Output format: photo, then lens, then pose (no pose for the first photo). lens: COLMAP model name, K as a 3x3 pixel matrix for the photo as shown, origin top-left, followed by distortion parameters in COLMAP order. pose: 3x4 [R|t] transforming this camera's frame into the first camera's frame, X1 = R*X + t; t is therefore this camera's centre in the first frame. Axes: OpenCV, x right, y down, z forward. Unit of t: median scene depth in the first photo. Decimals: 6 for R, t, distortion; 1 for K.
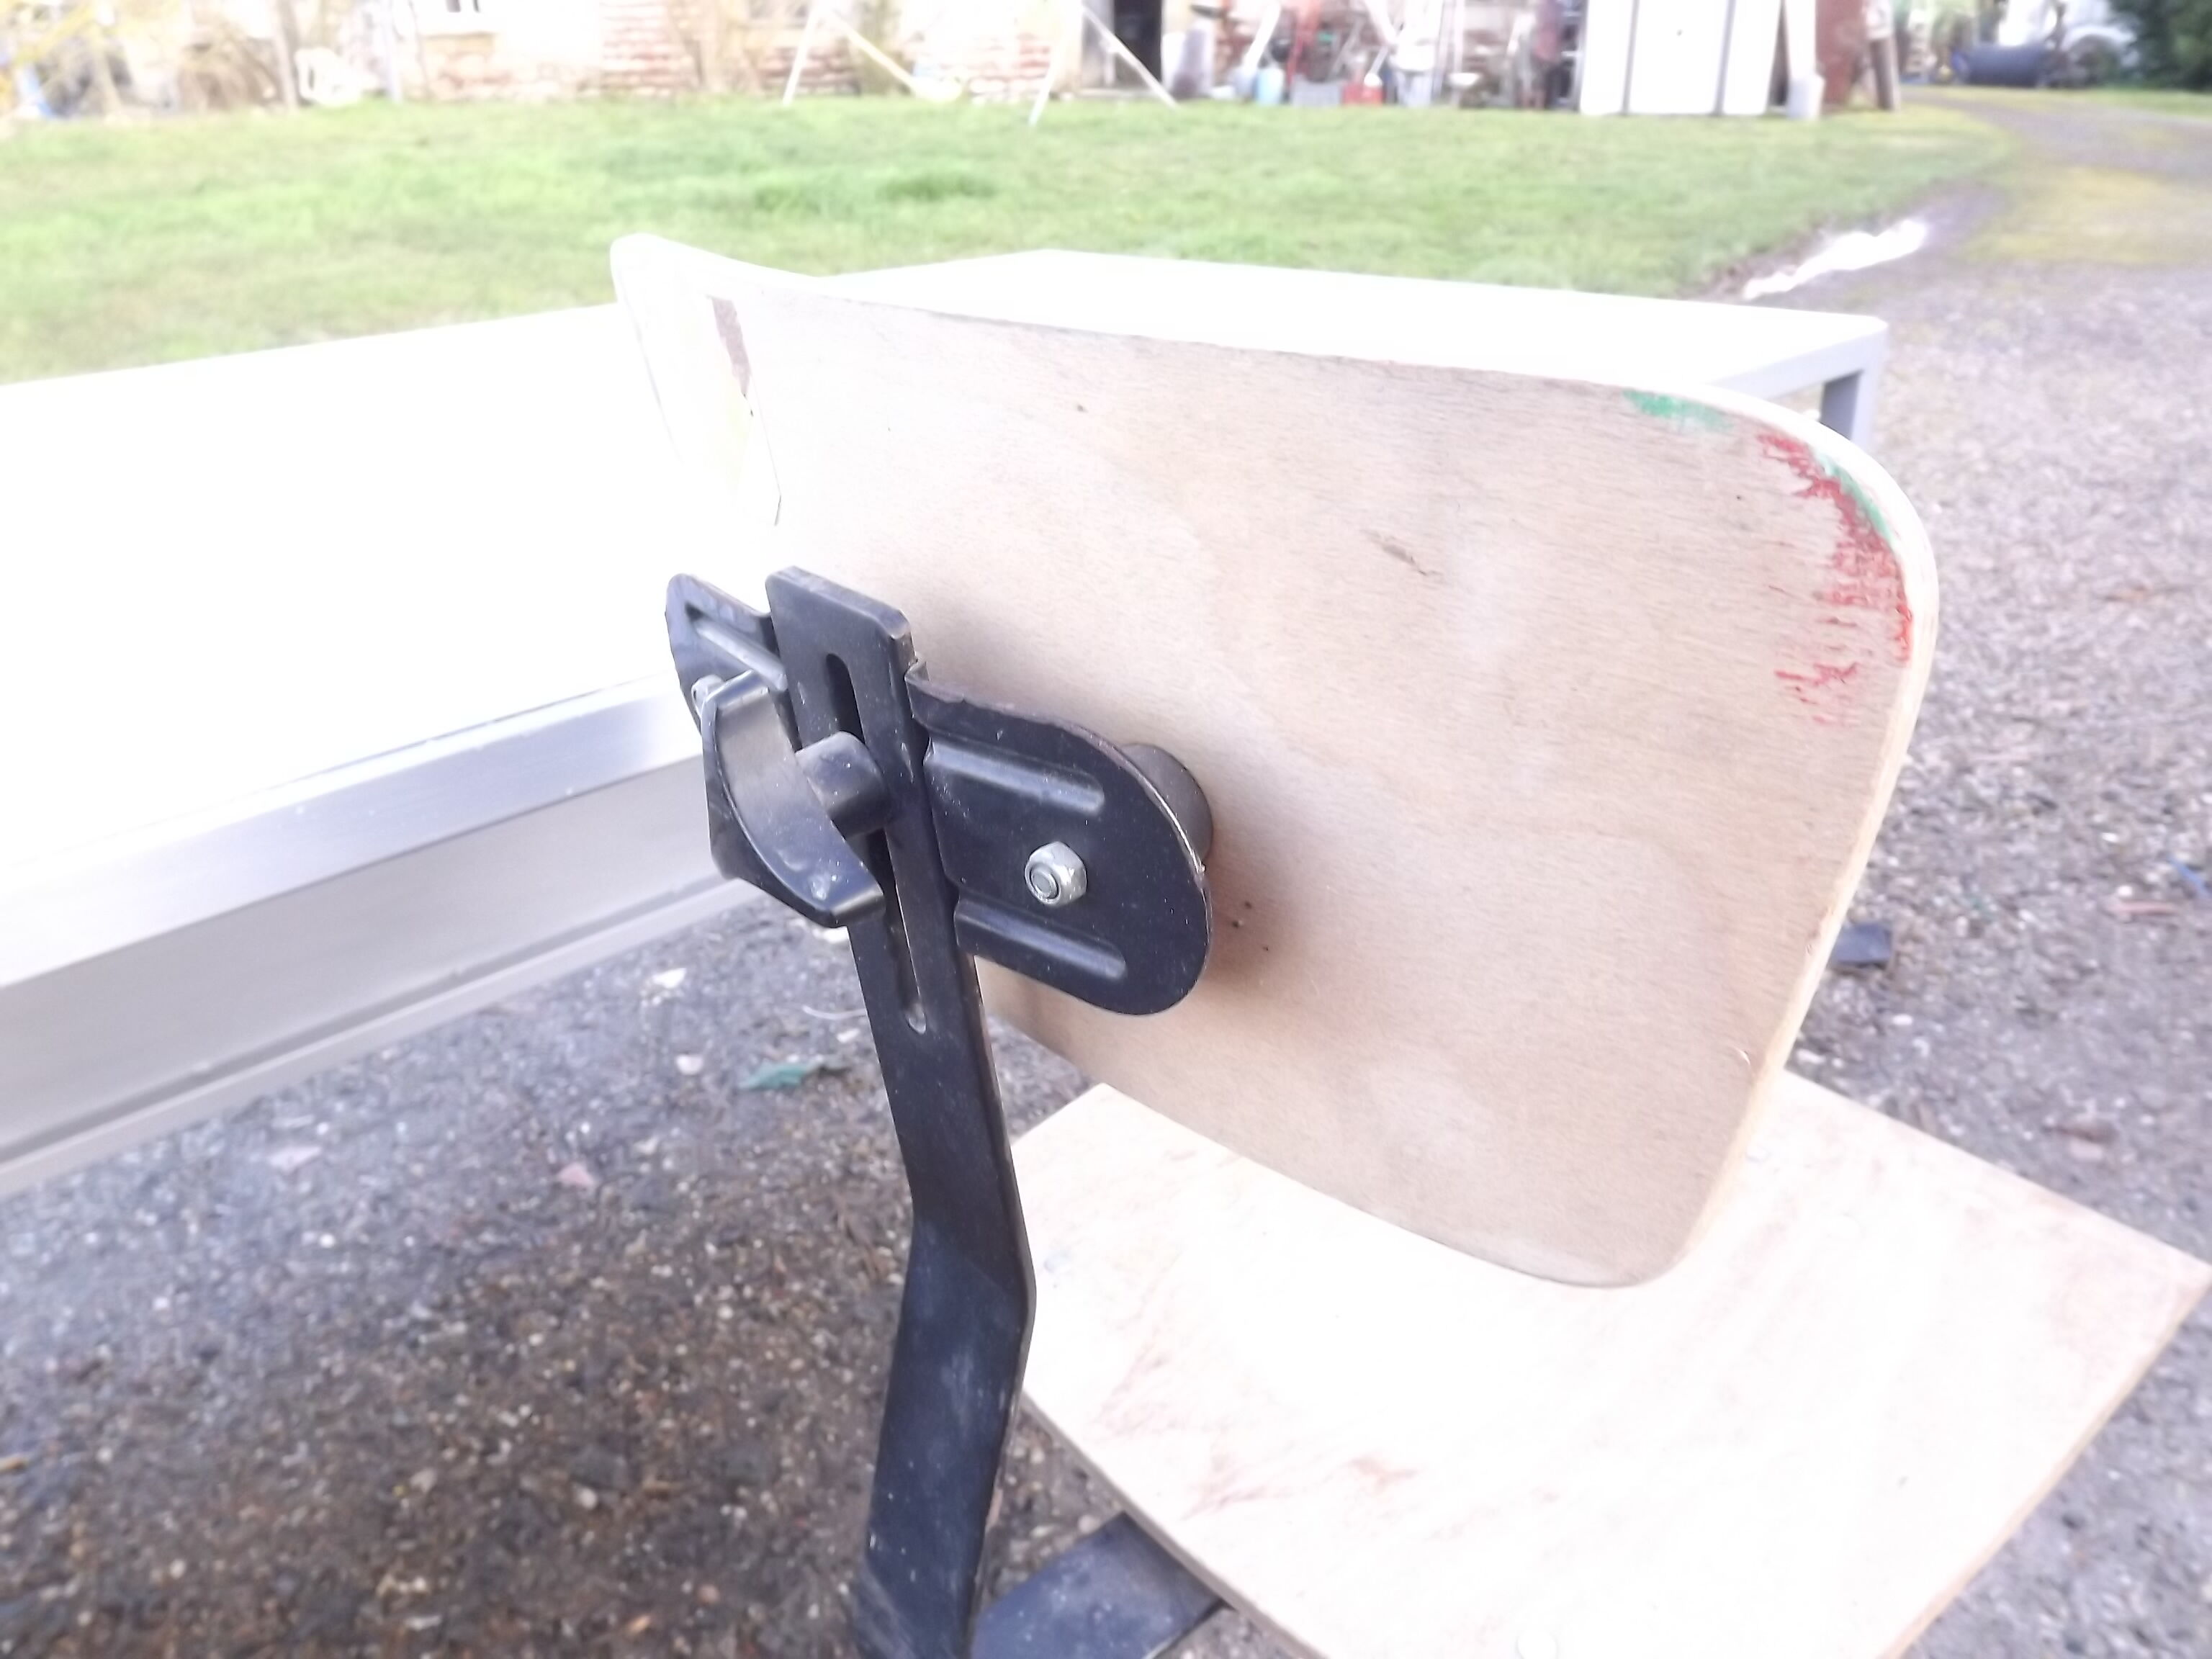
lens RADIAL K [[1626.1, 0, 1101.6], [0, 1626.1, 818.8], [0, 0, 1]] dist [-0.068684, 0.028028]
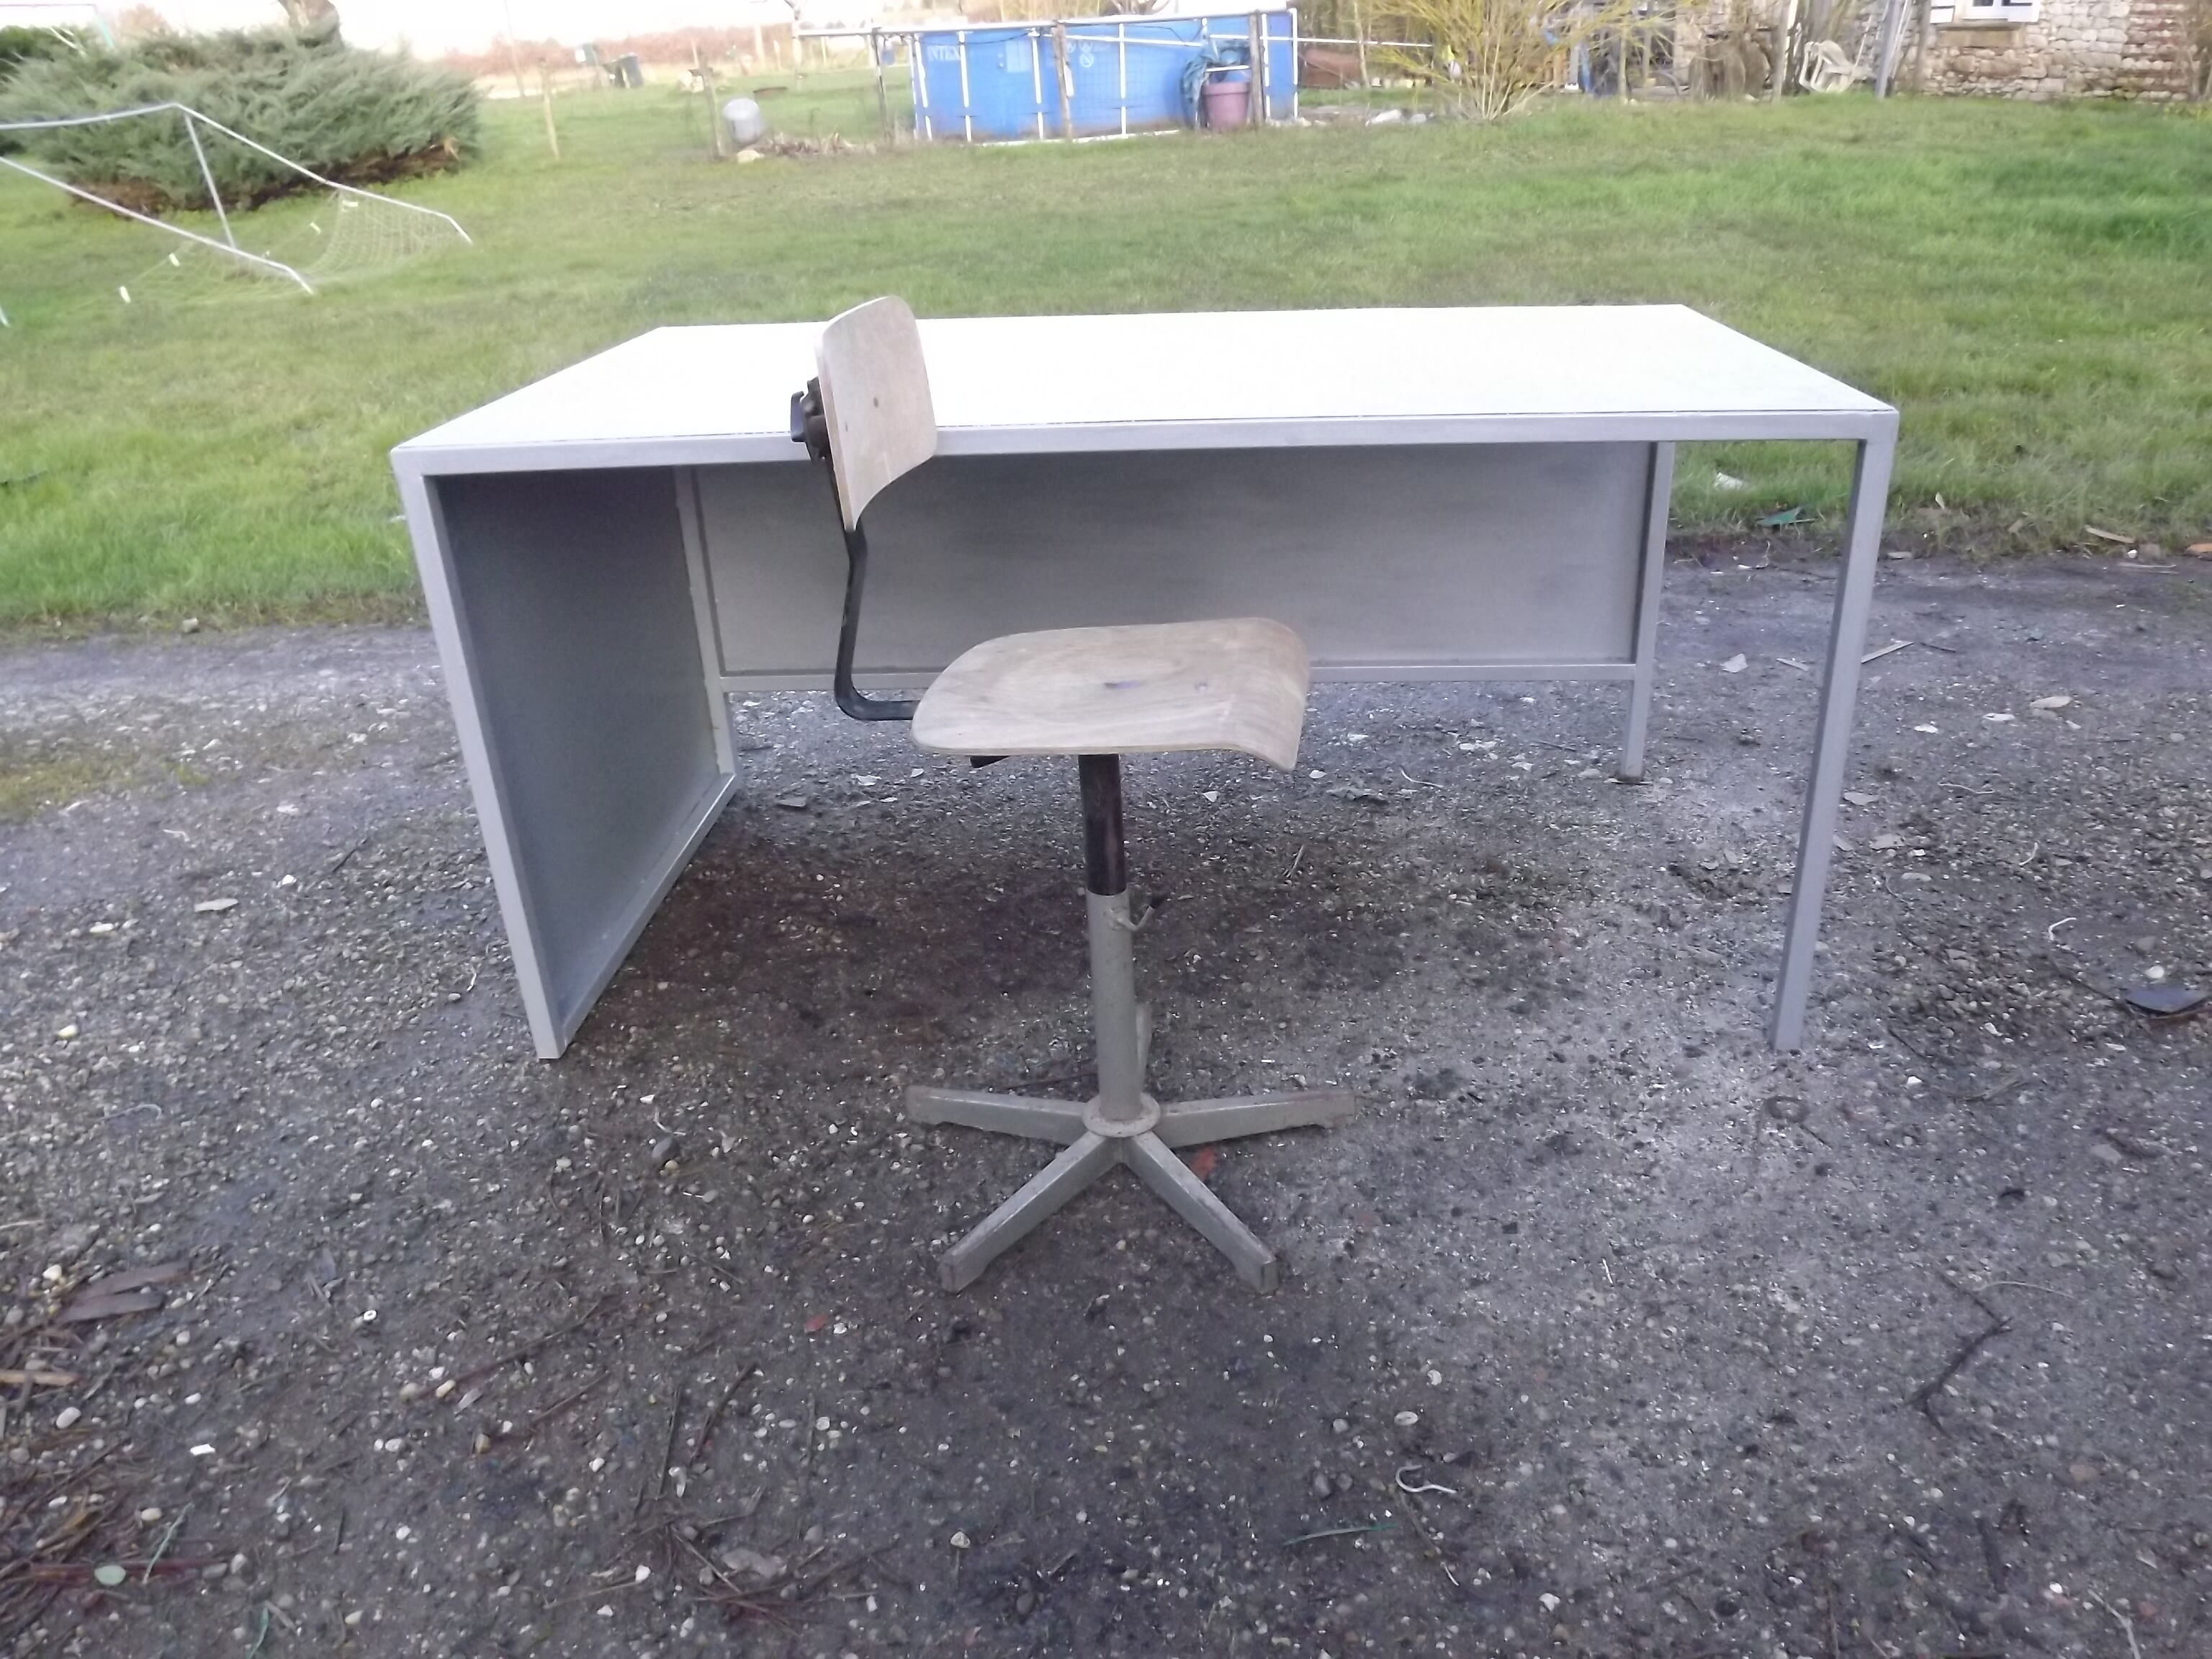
lens RADIAL K [[1626.1, 0, 1166.3], [0, 1626.1, 871.6], [0, 0, 1]] dist [-0.068684, 0.028028]
pose [[0.687744, 0.327077, -0.648097, 0.866776], [-0.300827, 0.940897, 0.155615, 0.039630], [0.660690, 0.087942, 0.745489, -0.373117]]
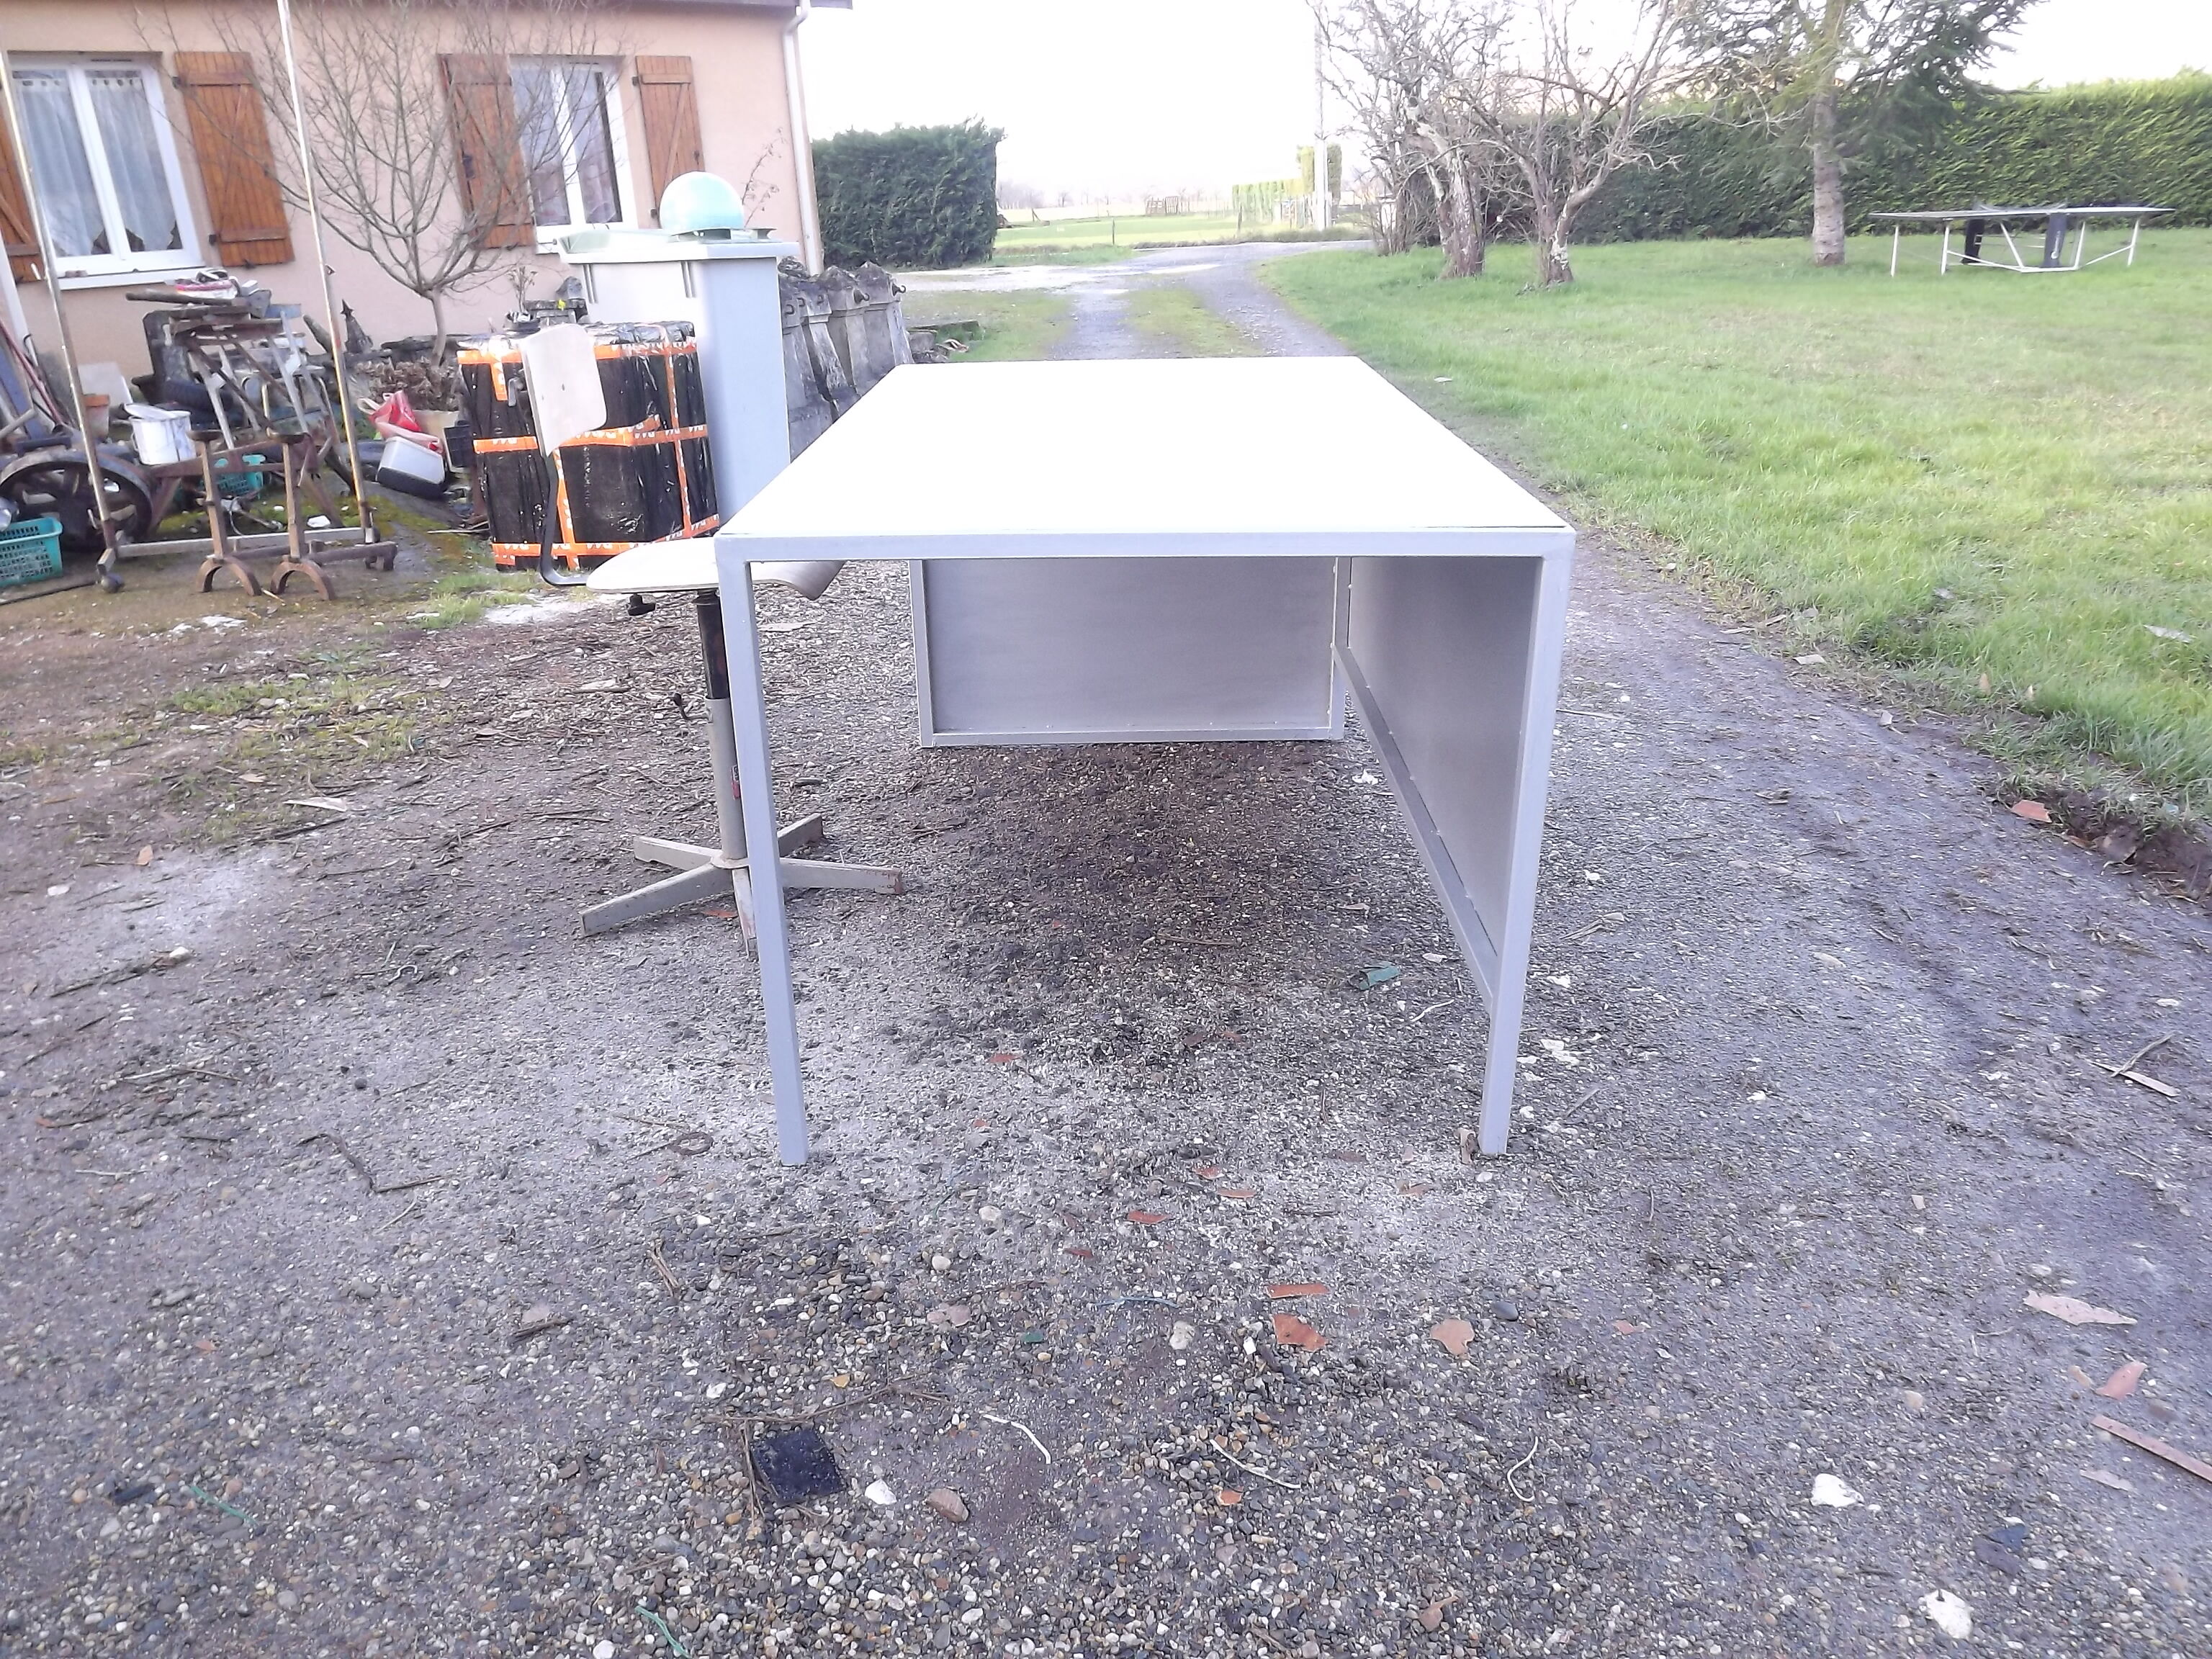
lens RADIAL K [[1626.1, 0, 1108.1], [0, 1626.1, 879.2], [0, 0, 1]] dist [-0.068684, 0.028028]
pose [[-0.698927, 0.321313, -0.638951, 0.999556], [-0.277058, 0.701995, 0.656081, -0.900044], [0.659348, 0.635579, -0.401621, 1.578330]]
